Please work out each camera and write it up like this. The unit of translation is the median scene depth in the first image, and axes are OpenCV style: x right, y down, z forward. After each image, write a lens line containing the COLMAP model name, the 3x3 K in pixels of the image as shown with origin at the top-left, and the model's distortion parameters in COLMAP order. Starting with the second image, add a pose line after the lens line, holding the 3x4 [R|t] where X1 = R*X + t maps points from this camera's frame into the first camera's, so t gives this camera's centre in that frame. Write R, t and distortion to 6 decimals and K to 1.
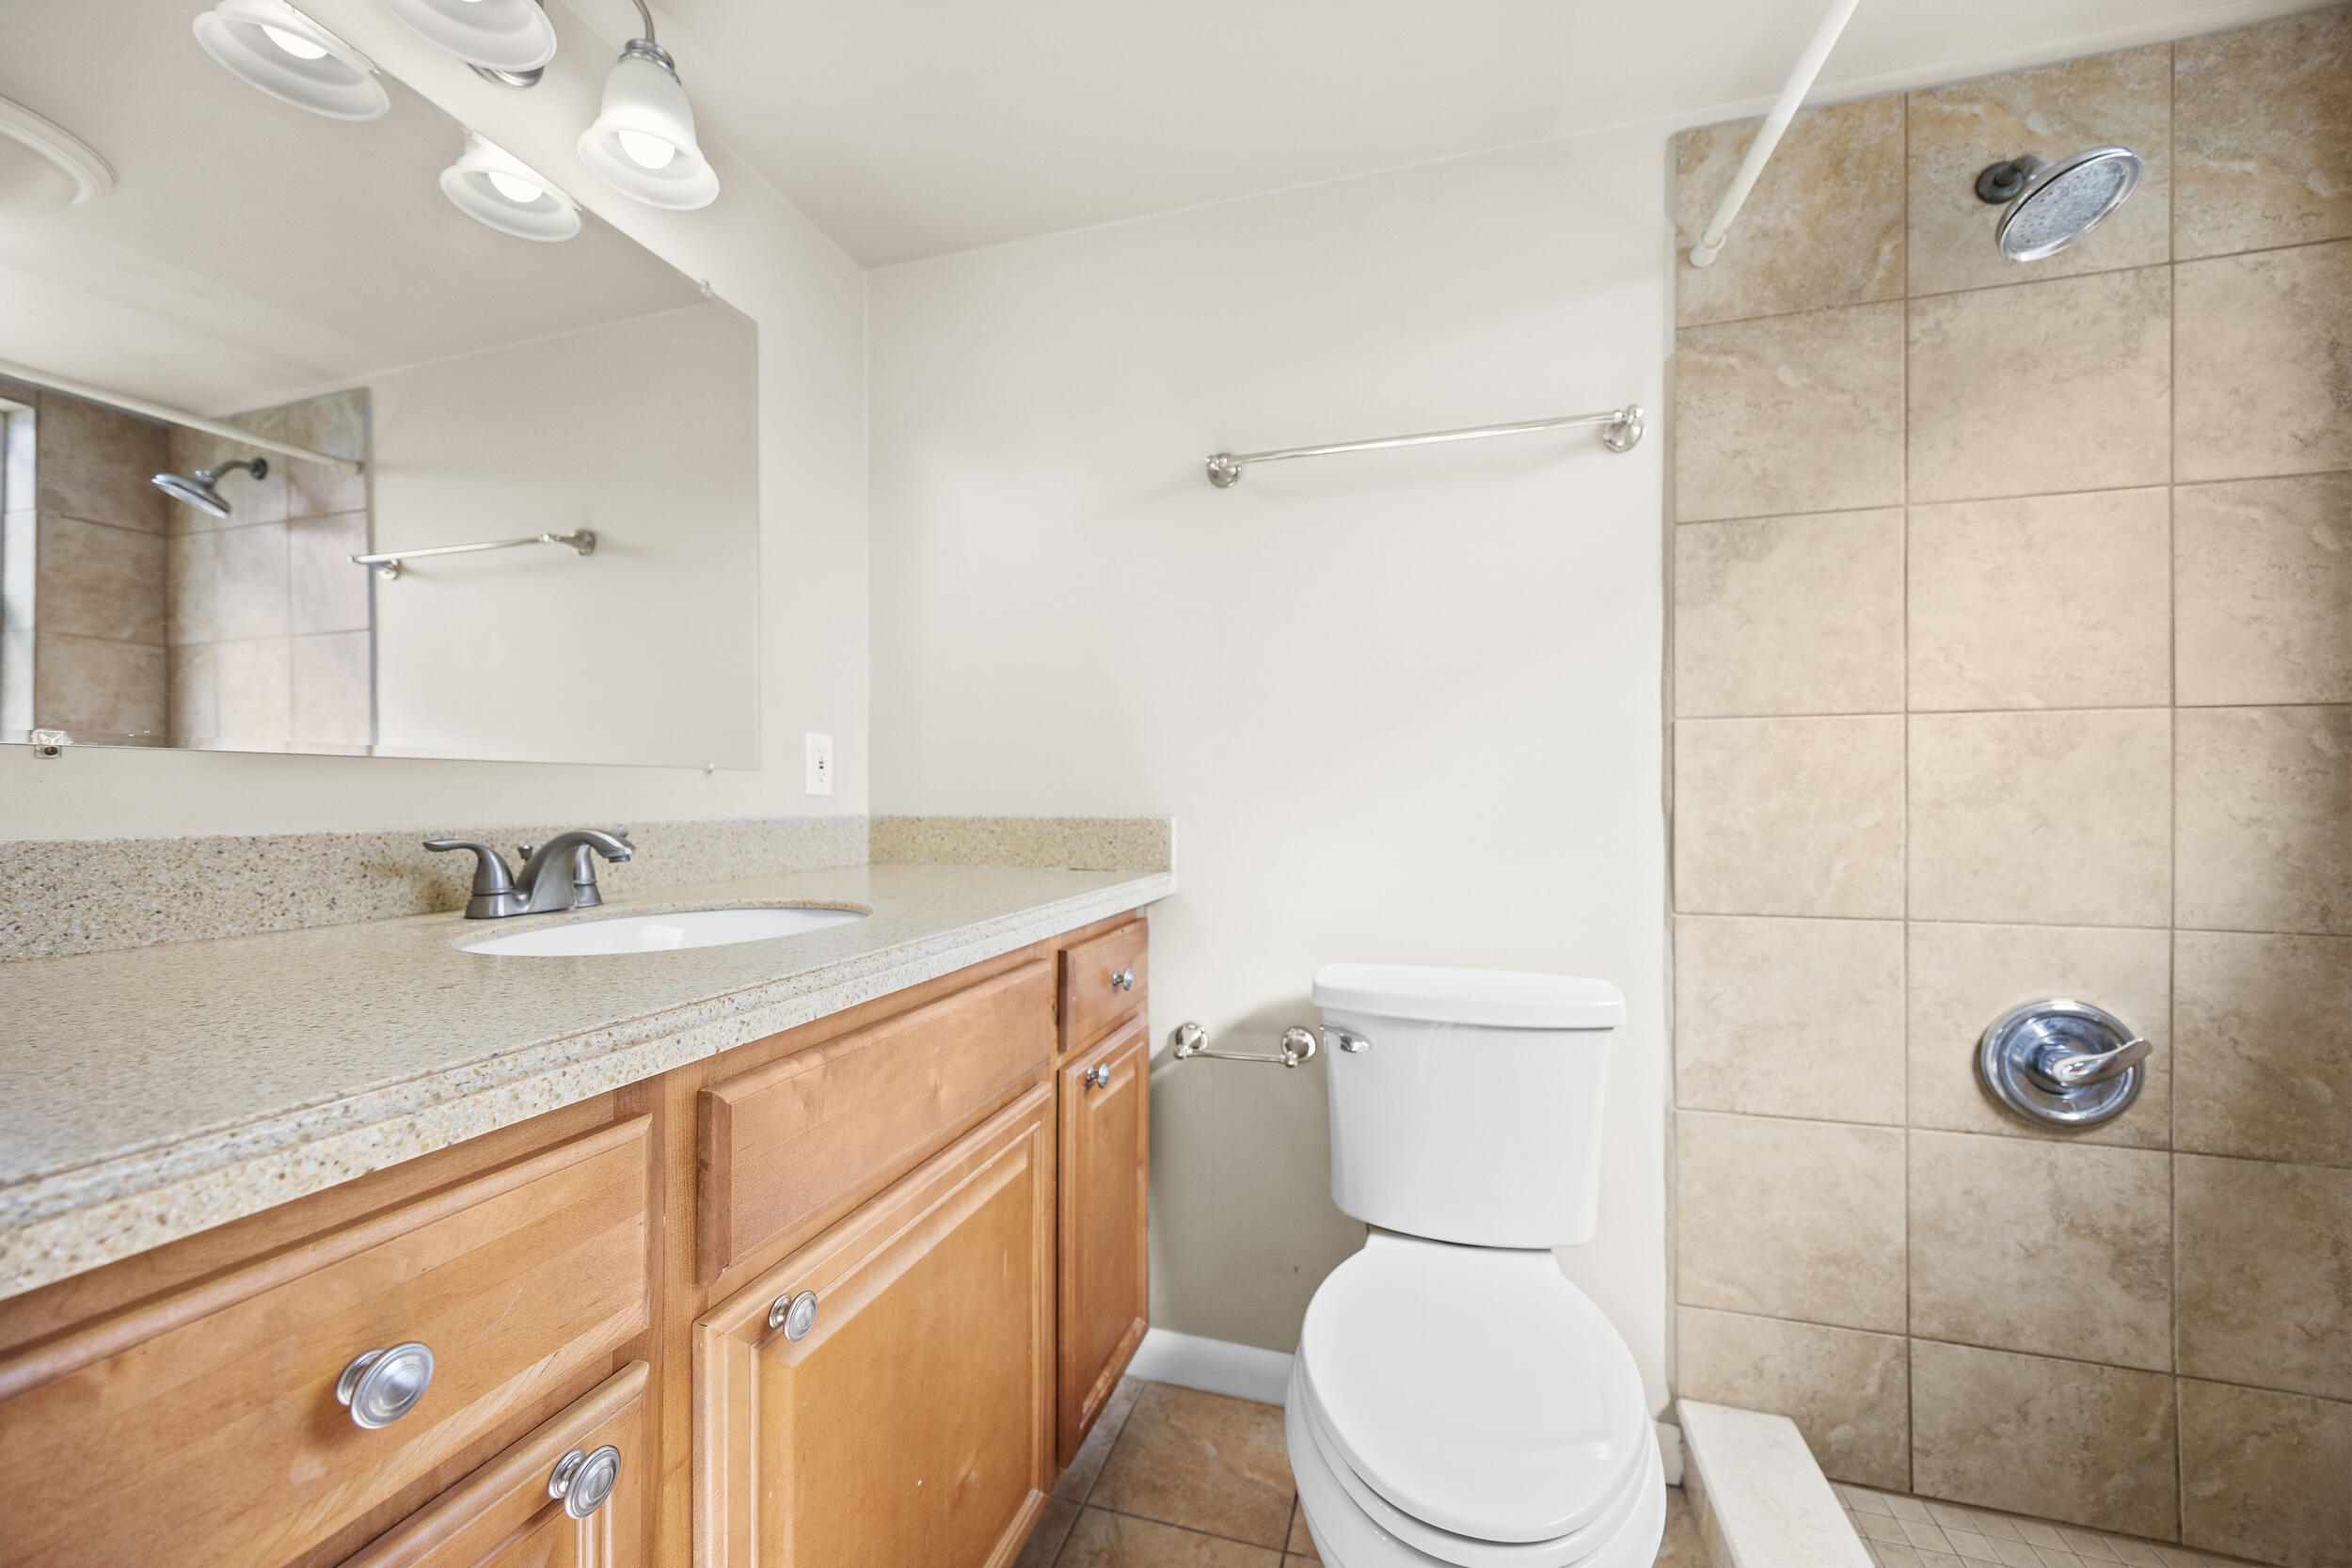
lens RADIAL K [[902.4, 0, 1177.5], [0, 902.4, 788.6], [0, 0, 1]] dist [0.000354, 0.000069]
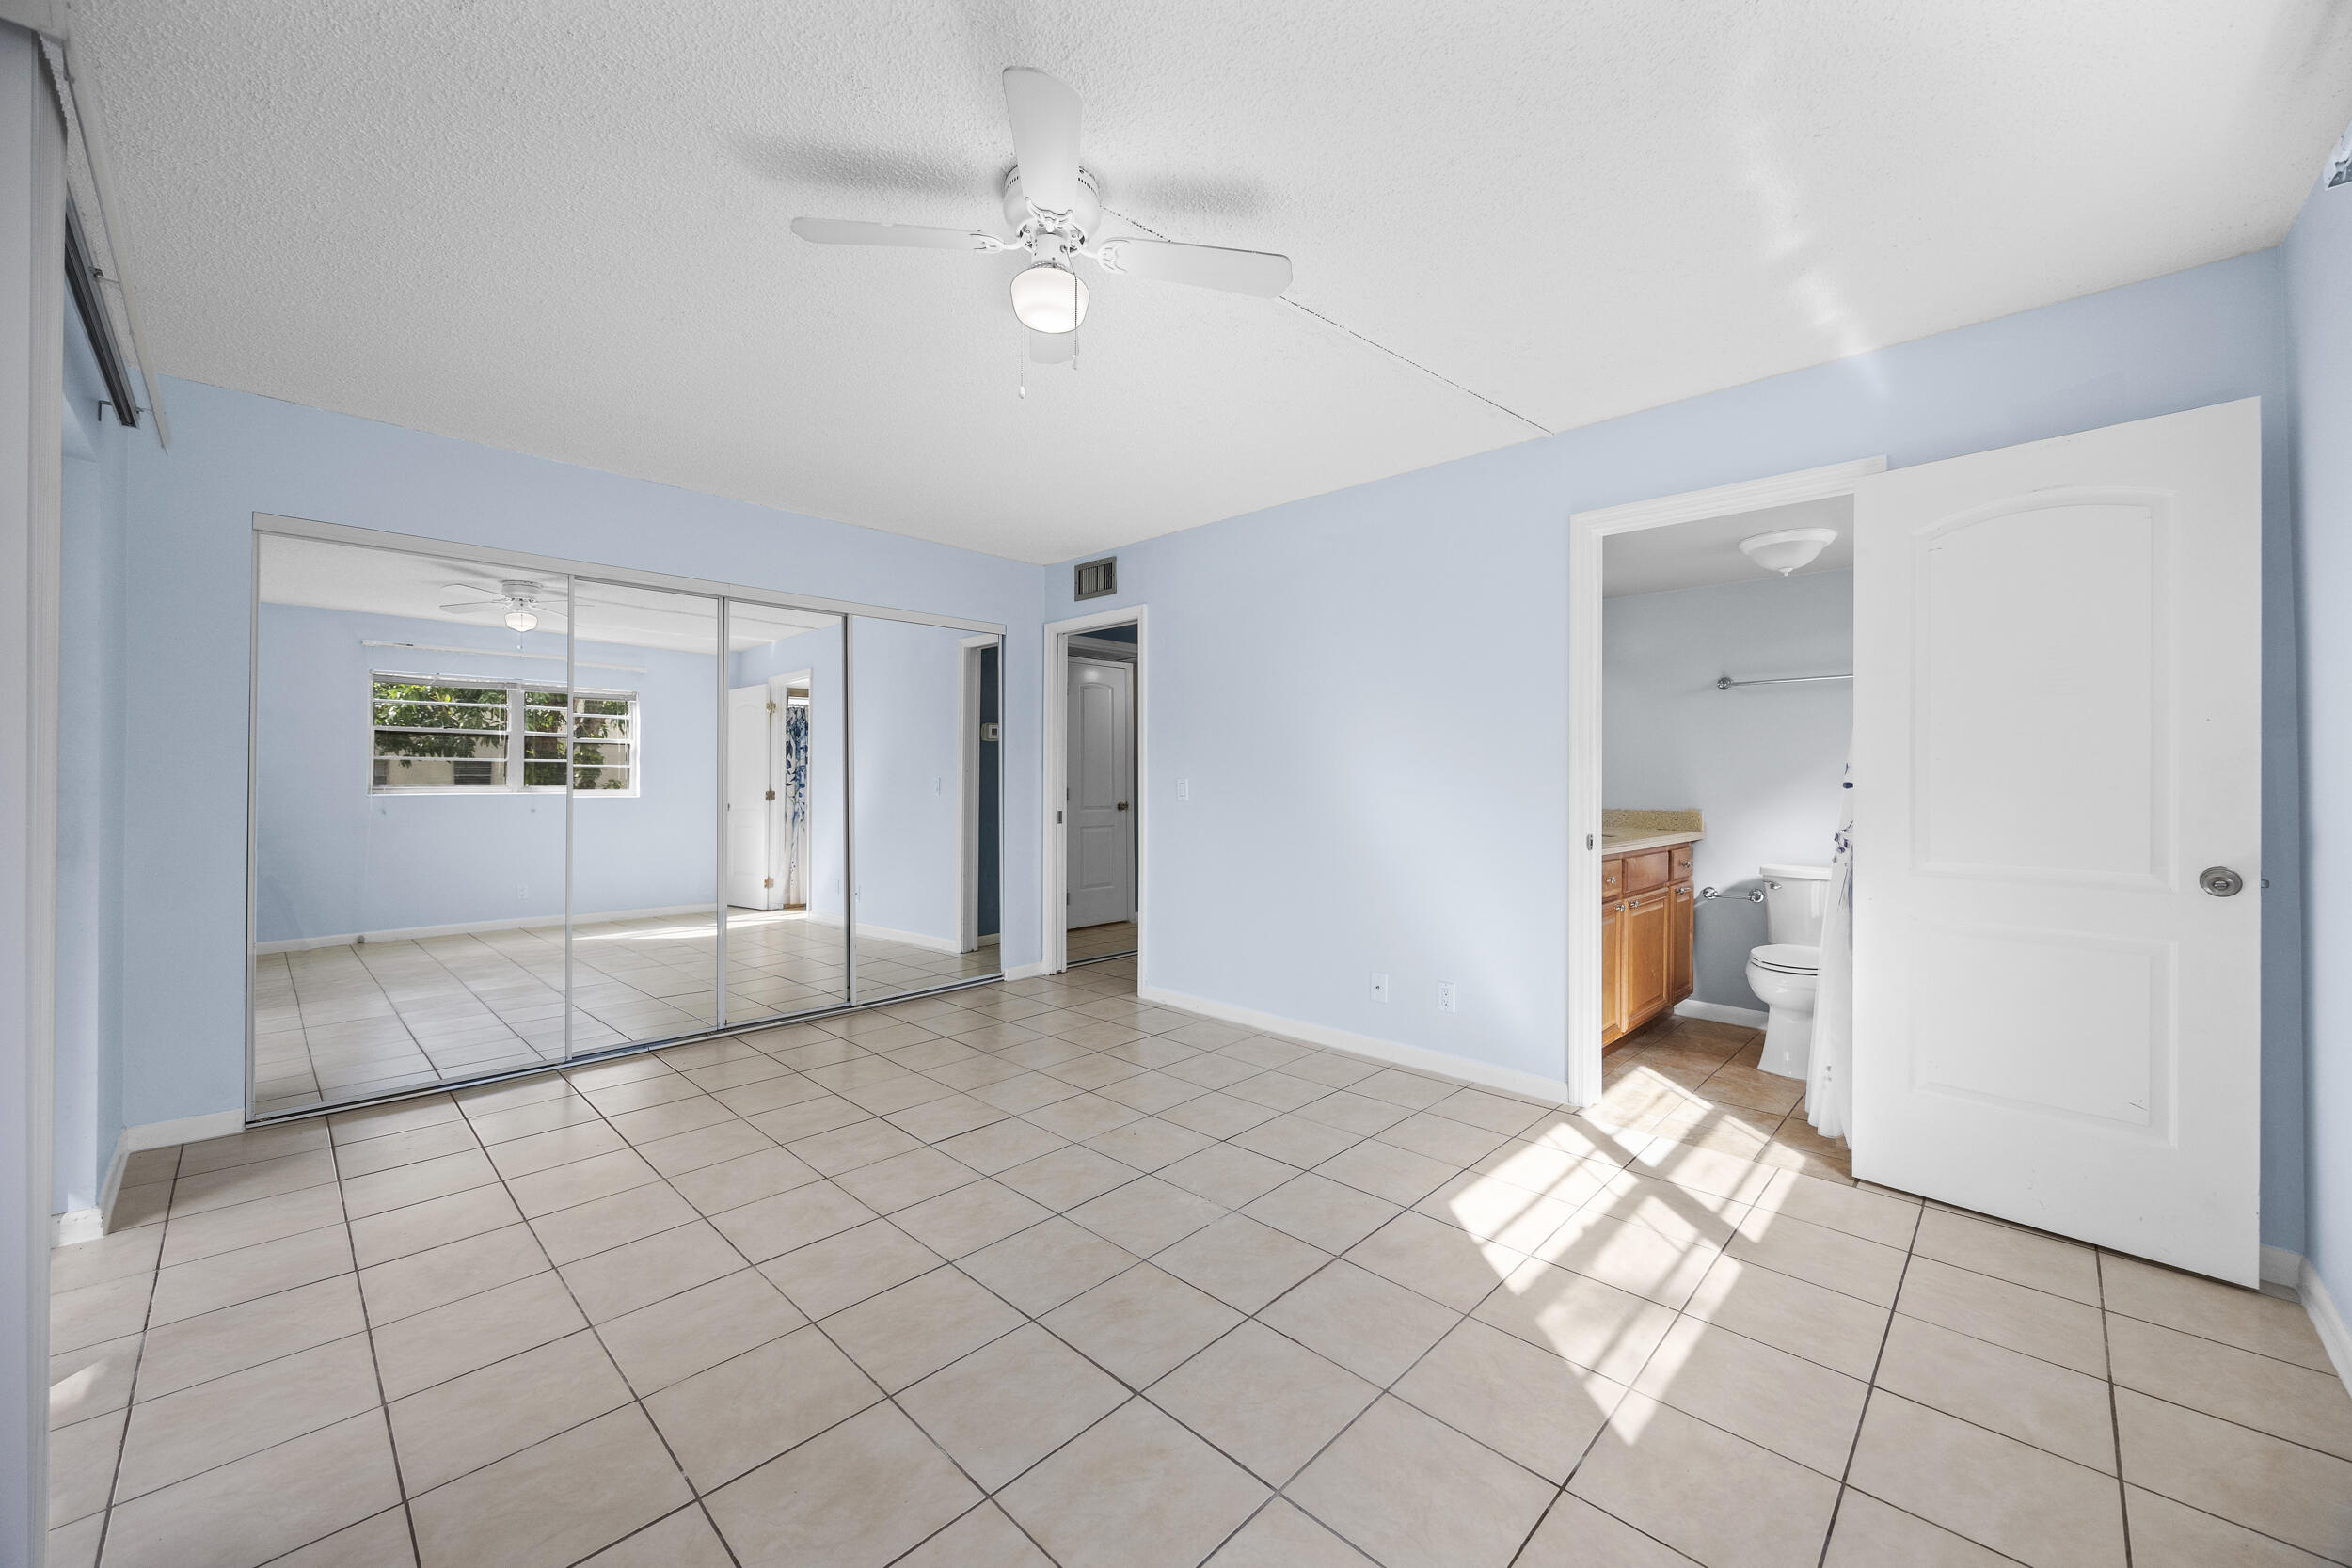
lens RADIAL K [[892.8, 0, 1182.6], [0, 892.8, 778.0], [0, 0, 1]] dist [-0.003291, -0.000131]
pose [[0.889910, -0.000102, -0.456137, -0.231781], [0.003424, 0.999973, 0.006456, -0.121291], [0.456124, -0.007308, 0.889886, -2.804950]]
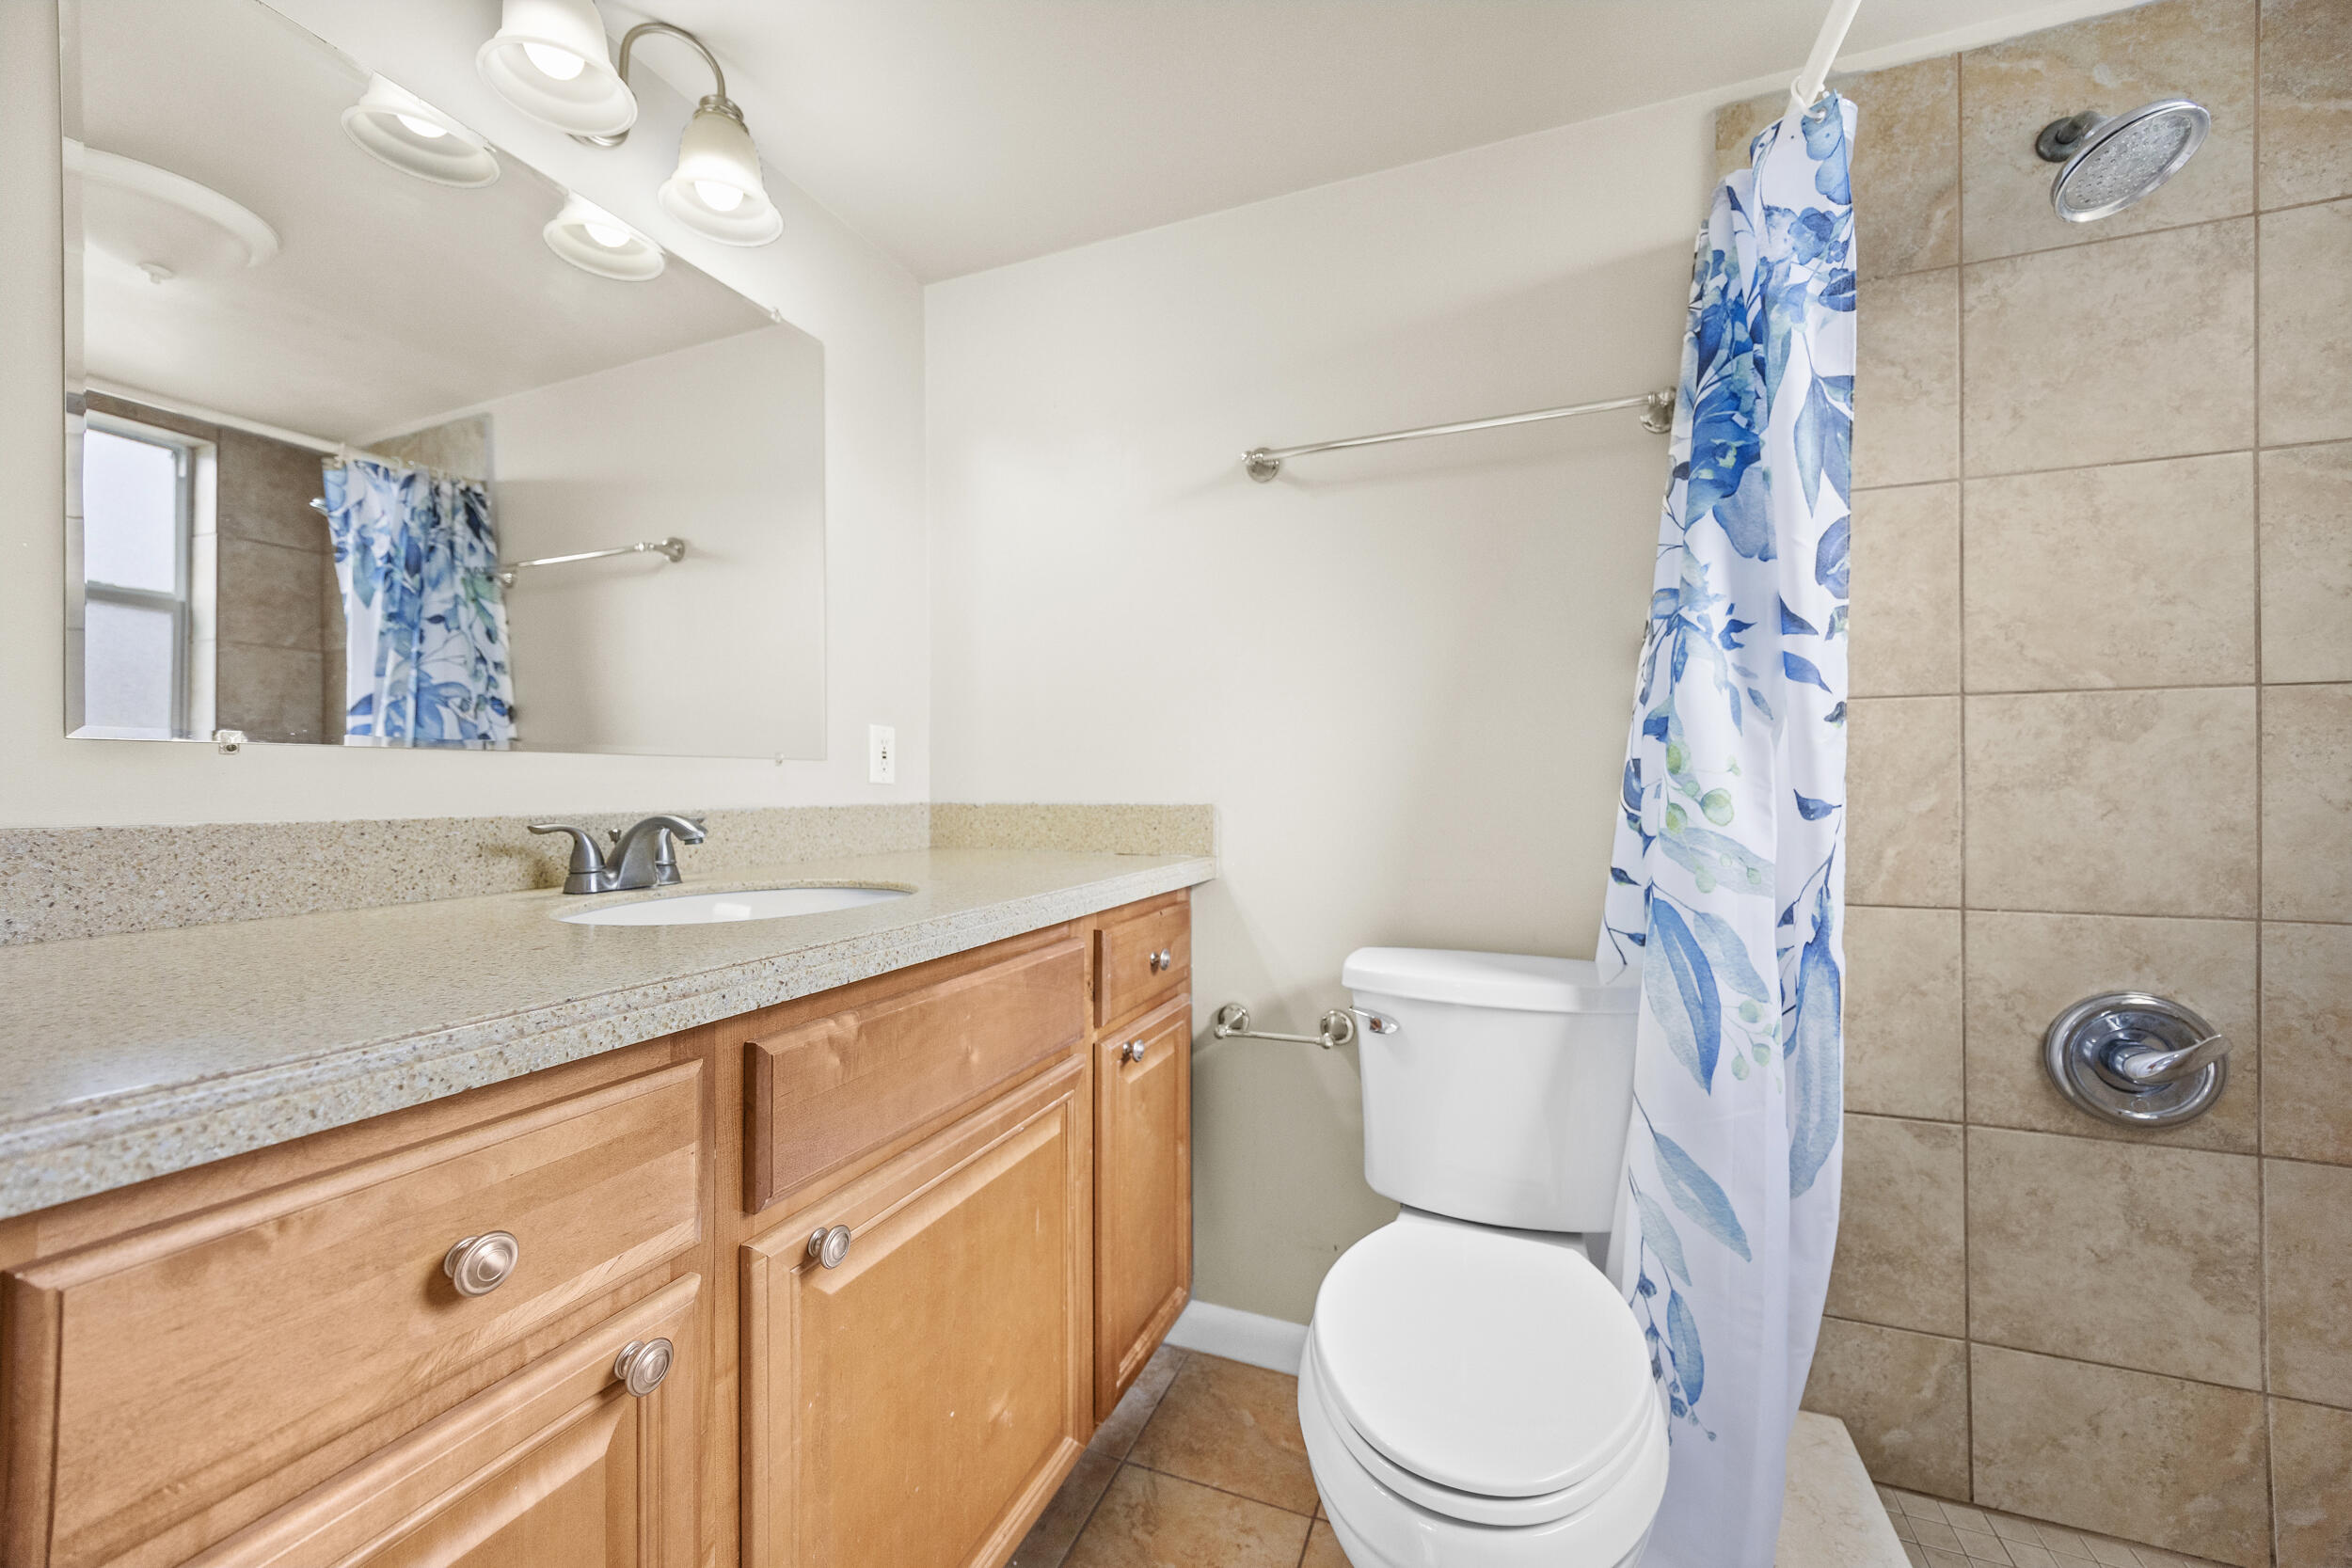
lens RADIAL K [[917.2, 0, 1180.9], [0, 917.2, 775.1], [0, 0, 1]] dist [-0.000354, 0.000619]
pose [[0.995866, -0.004406, -0.090731, 0.066282], [0.004268, 0.999989, -0.001713, 0.000951], [0.090738, 0.001318, 0.995874, -0.055476]]
